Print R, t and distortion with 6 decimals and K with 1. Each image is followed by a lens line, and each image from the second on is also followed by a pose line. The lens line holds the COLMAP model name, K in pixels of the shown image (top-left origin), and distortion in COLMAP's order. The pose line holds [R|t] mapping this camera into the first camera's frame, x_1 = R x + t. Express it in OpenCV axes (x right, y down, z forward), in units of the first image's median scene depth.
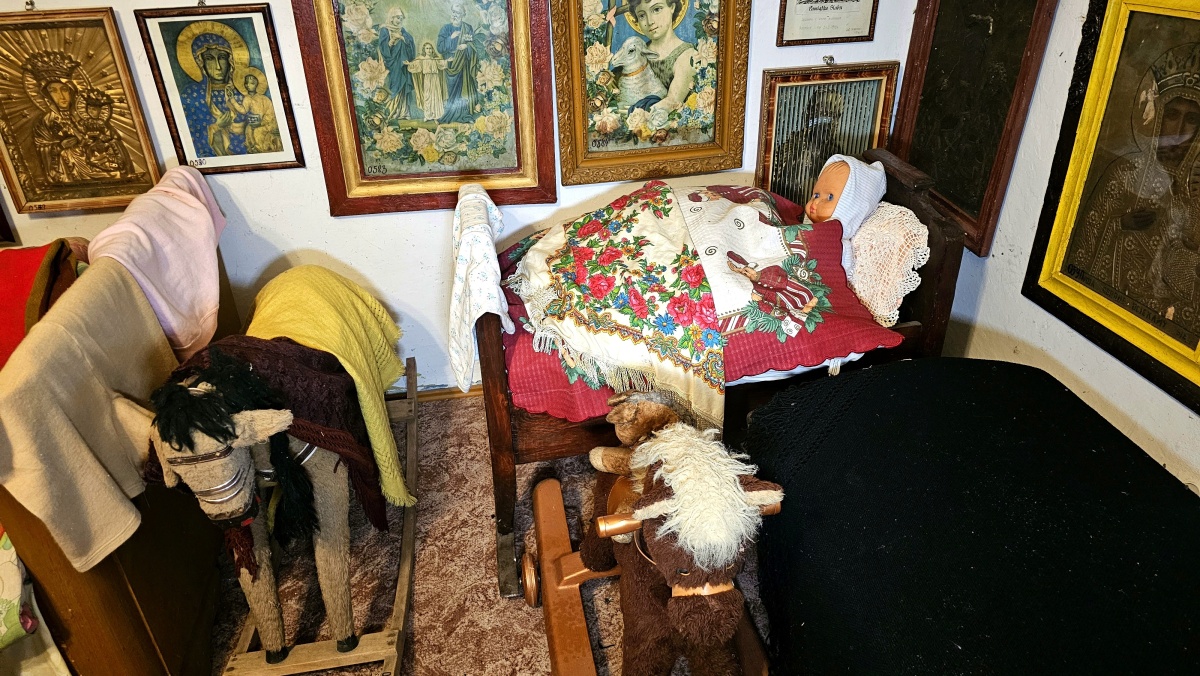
lens RADIAL K [[804.4, 0, 610.1], [0, 804.4, 342.9], [0, 0, 1]] dist [0.051325, -0.045236]
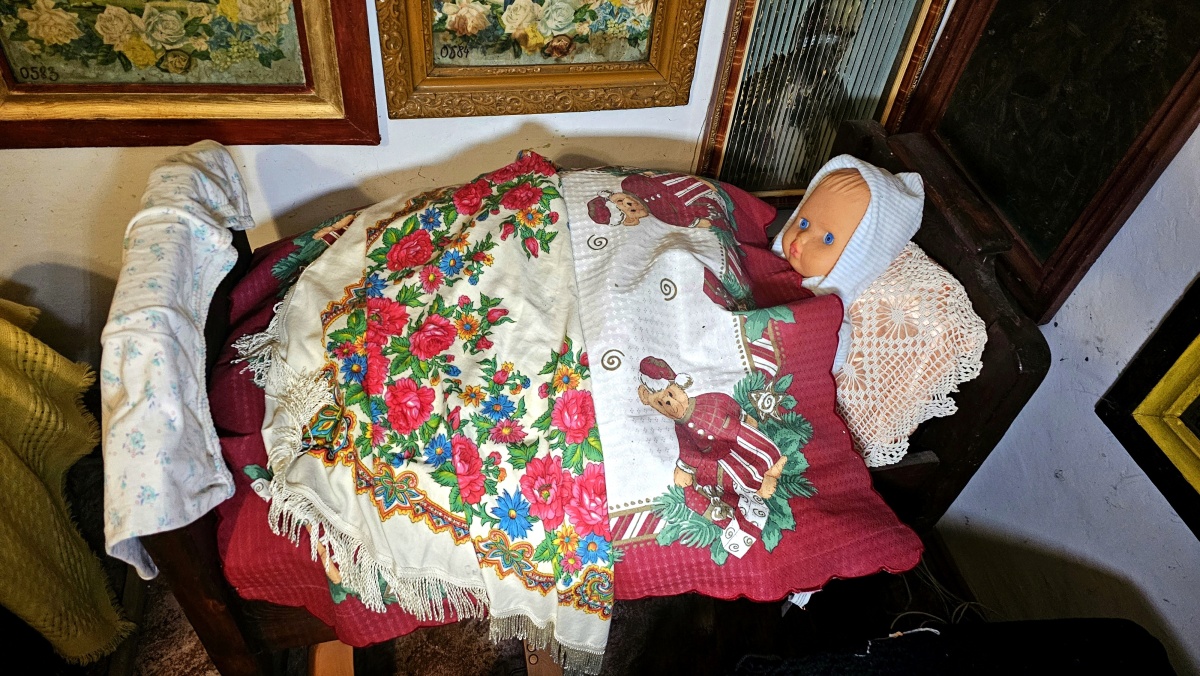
lens RADIAL K [[804.4, 0, 603.0], [0, 804.4, 336.1], [0, 0, 1]] dist [0.051325, -0.045236]
pose [[0.993119, 0.063667, 0.098287, 0.060521], [-0.087531, 0.961130, 0.261852, -0.258551], [-0.077796, -0.268654, 0.960090, 0.450574]]
